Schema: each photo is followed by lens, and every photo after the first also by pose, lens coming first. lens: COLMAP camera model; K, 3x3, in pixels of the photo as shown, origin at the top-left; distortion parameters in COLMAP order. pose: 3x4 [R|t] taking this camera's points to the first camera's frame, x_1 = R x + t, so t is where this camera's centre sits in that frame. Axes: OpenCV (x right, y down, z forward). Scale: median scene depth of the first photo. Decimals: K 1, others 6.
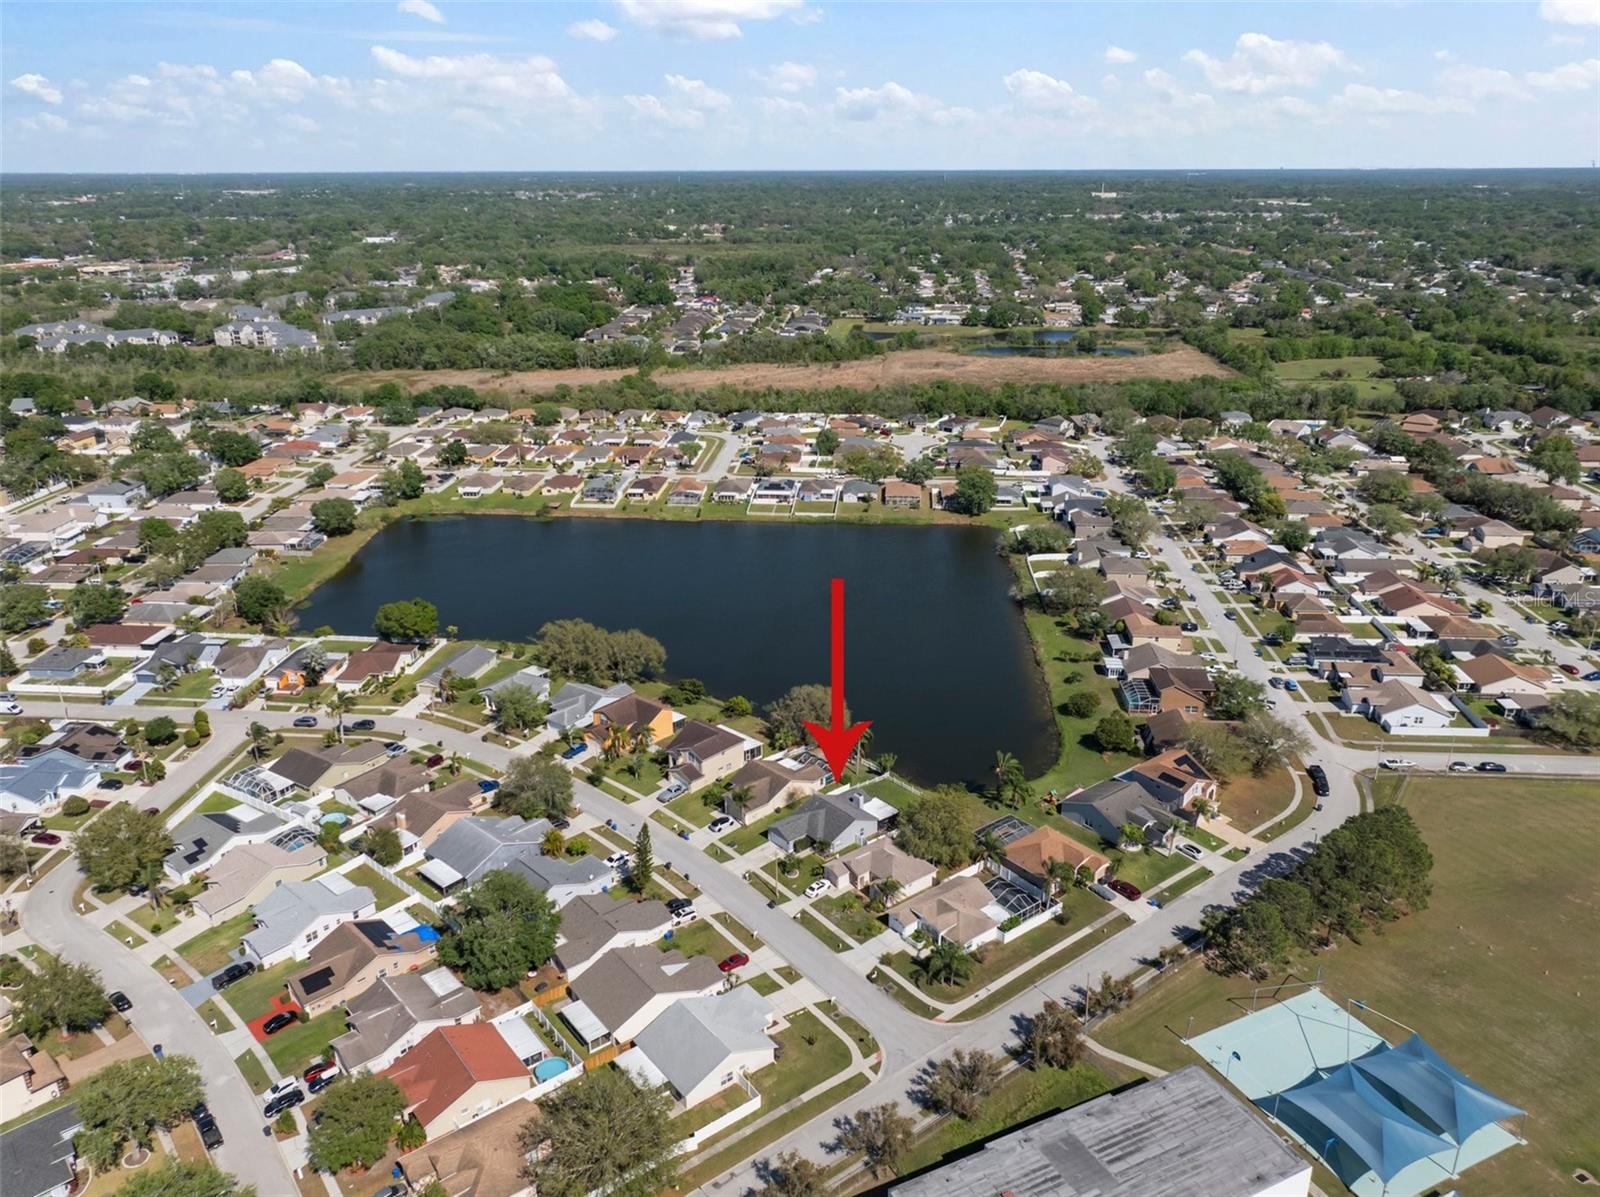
lens RADIAL K [[1146.6, 0, 808.0], [0, 1146.6, 610.6], [0, 0, 1]] dist [-0.027467, 0.017334]
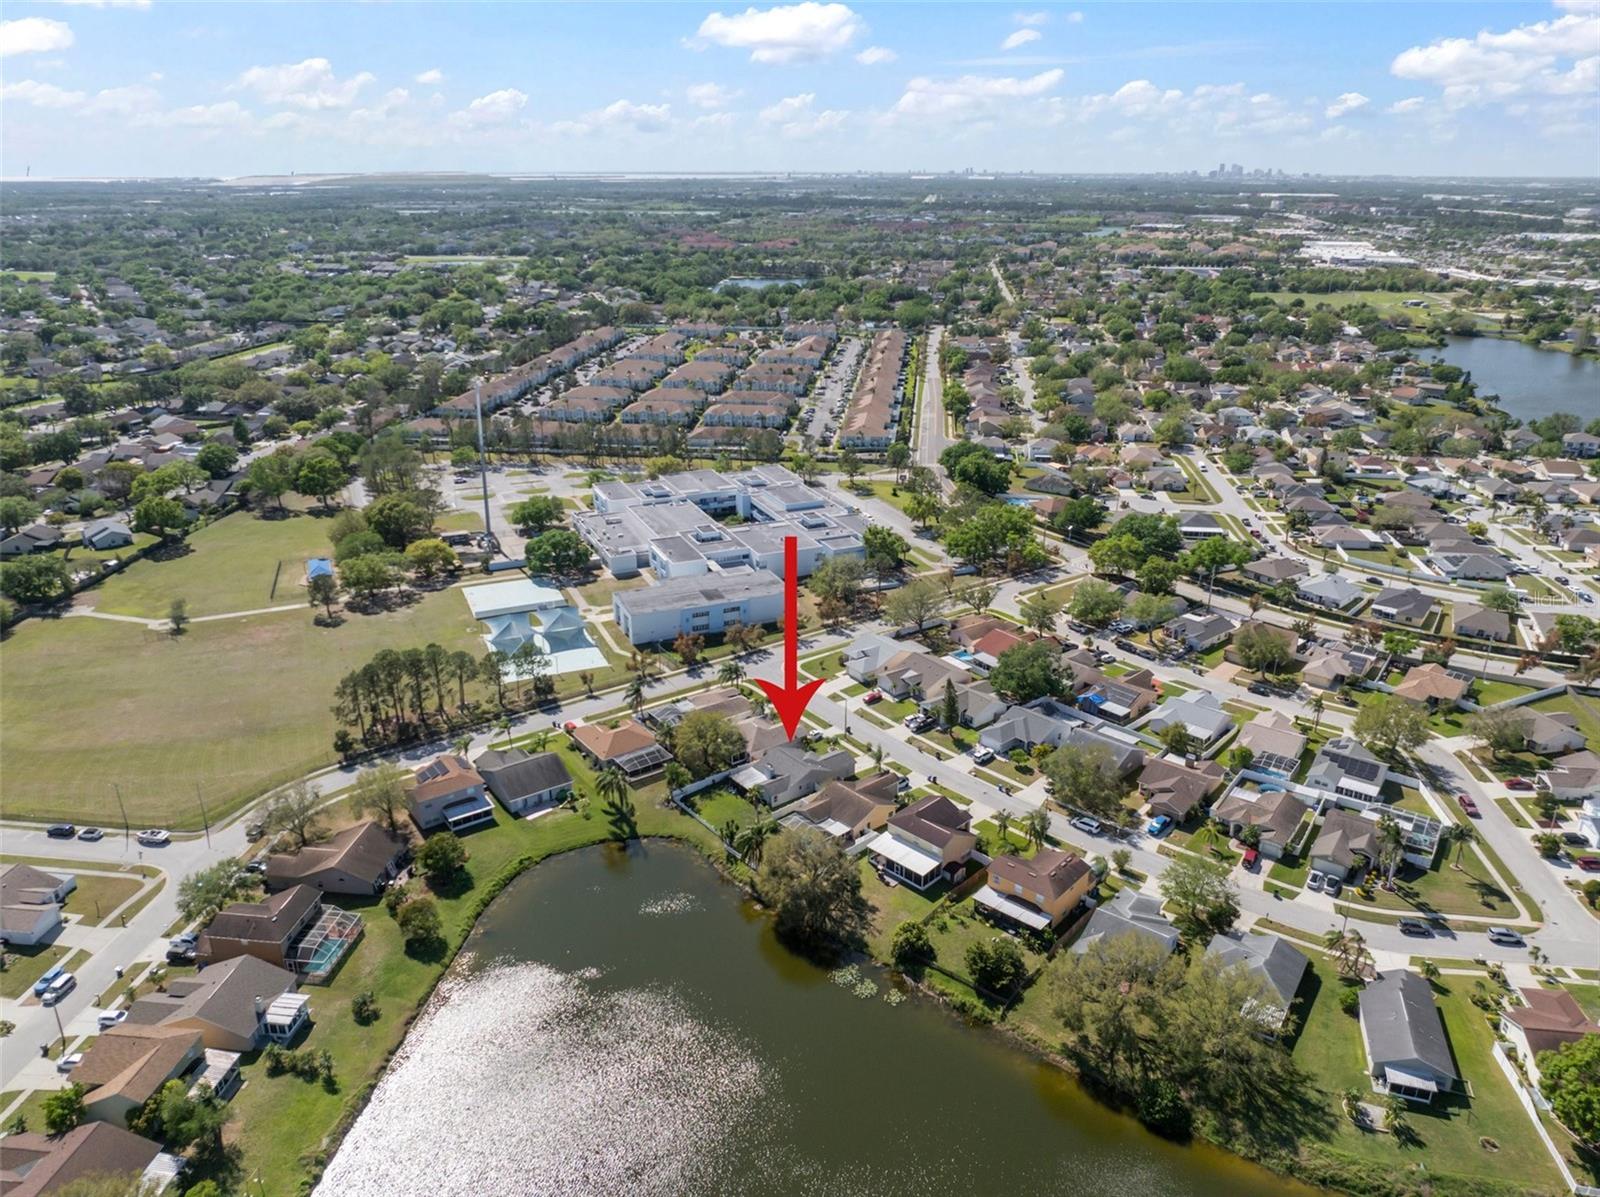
lens RADIAL K [[1146.6, 0, 791.5], [0, 1146.6, 599.3], [0, 0, 1]] dist [-0.027467, 0.017334]
pose [[-0.998996, -0.009736, 0.043721, -0.021862], [0.021913, 0.745064, 0.666633, -0.678404], [-0.039065, 0.666922, -0.744103, 1.756827]]
